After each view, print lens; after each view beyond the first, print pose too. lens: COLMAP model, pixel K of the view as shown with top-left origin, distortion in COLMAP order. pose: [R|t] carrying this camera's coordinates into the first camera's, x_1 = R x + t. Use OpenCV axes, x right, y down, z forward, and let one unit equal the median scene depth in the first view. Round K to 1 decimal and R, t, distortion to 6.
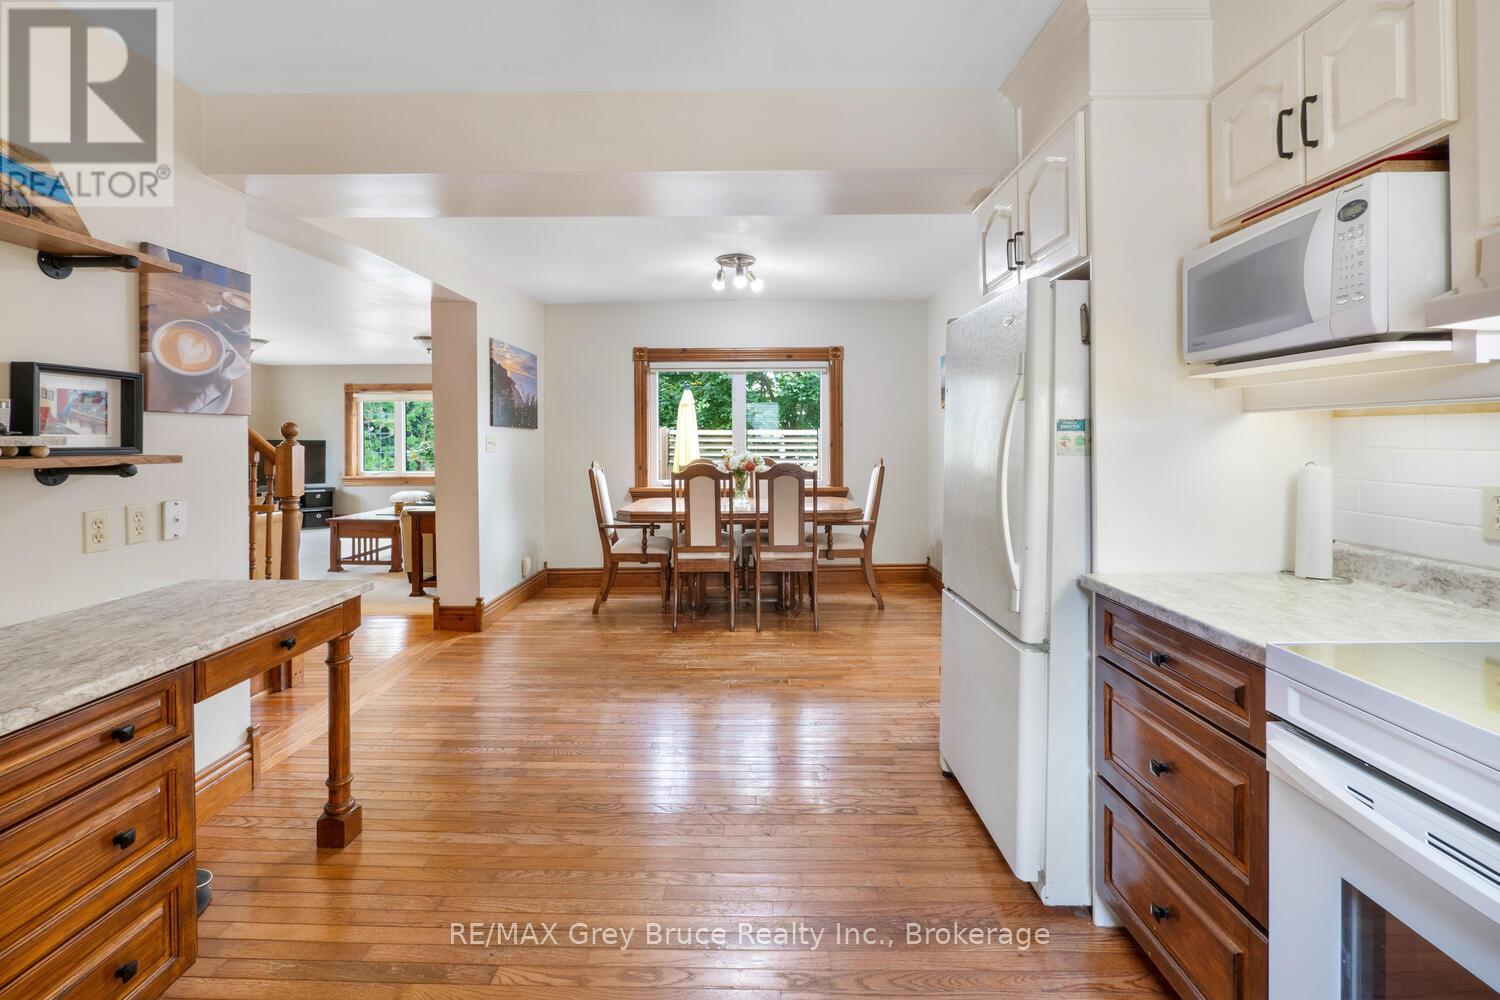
lens RADIAL K [[657.4, 0, 746.4], [0, 657.4, 438.6], [0, 0, 1]] dist [-0.001788, -0.000092]
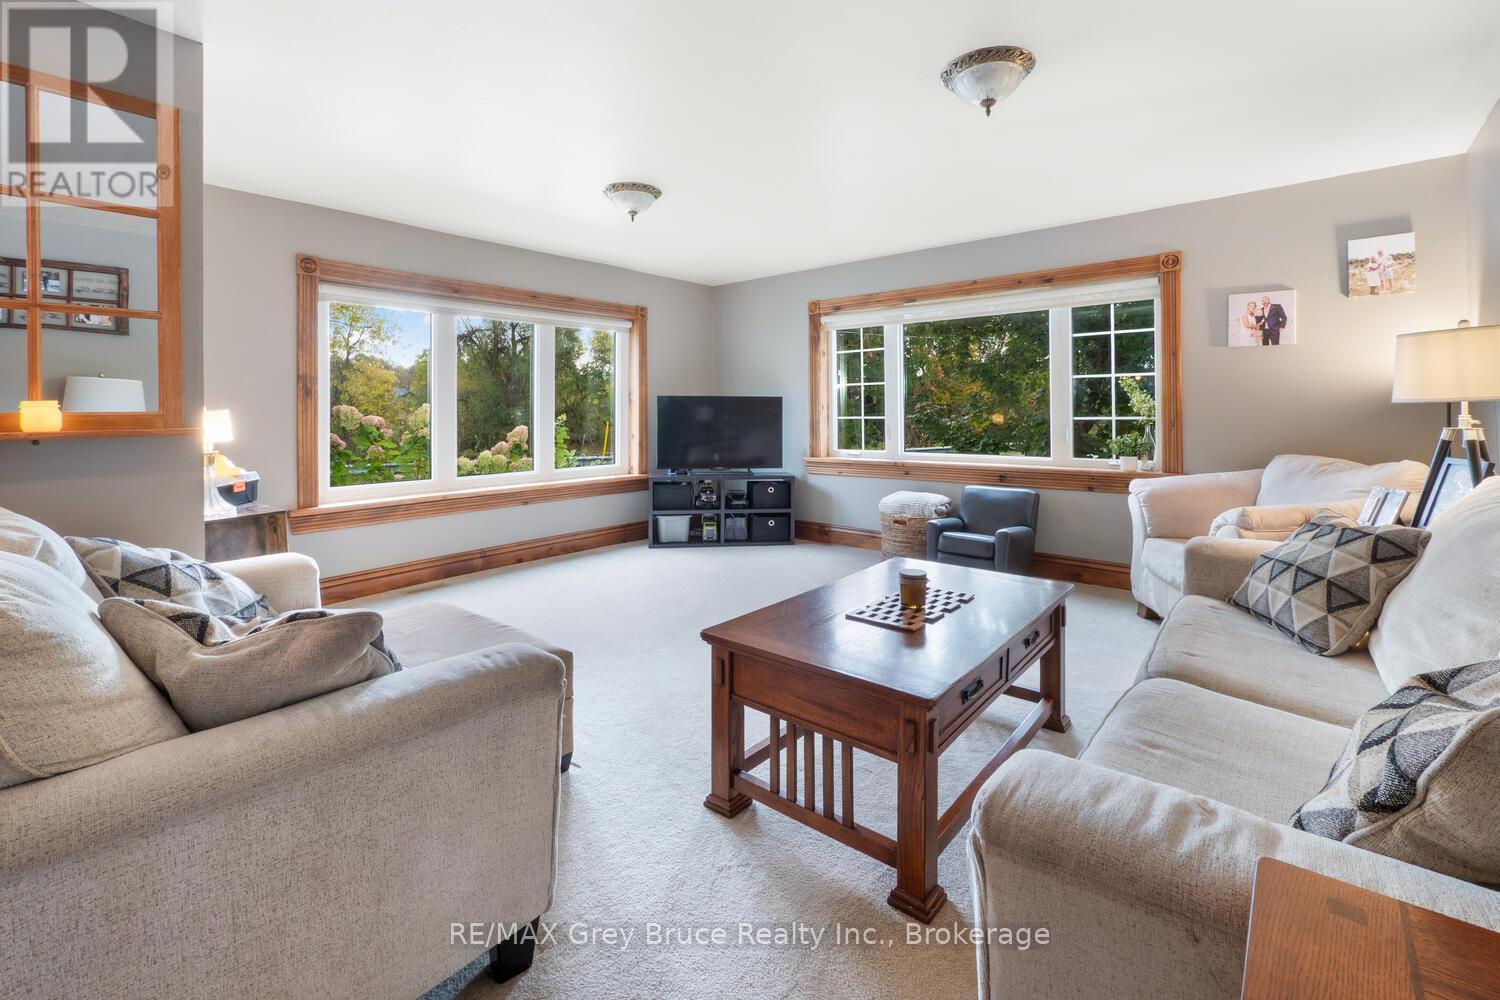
lens RADIAL K [[649.9, 0, 749.9], [0, 649.9, 413.4], [0, 0, 1]] dist [-0.044162, -0.000027]
pose [[0.776183, -0.001033, -0.630507, -0.562956], [0.005273, 0.999974, 0.004852, 0.029063], [0.630486, -0.007090, 0.776168, 1.014984]]
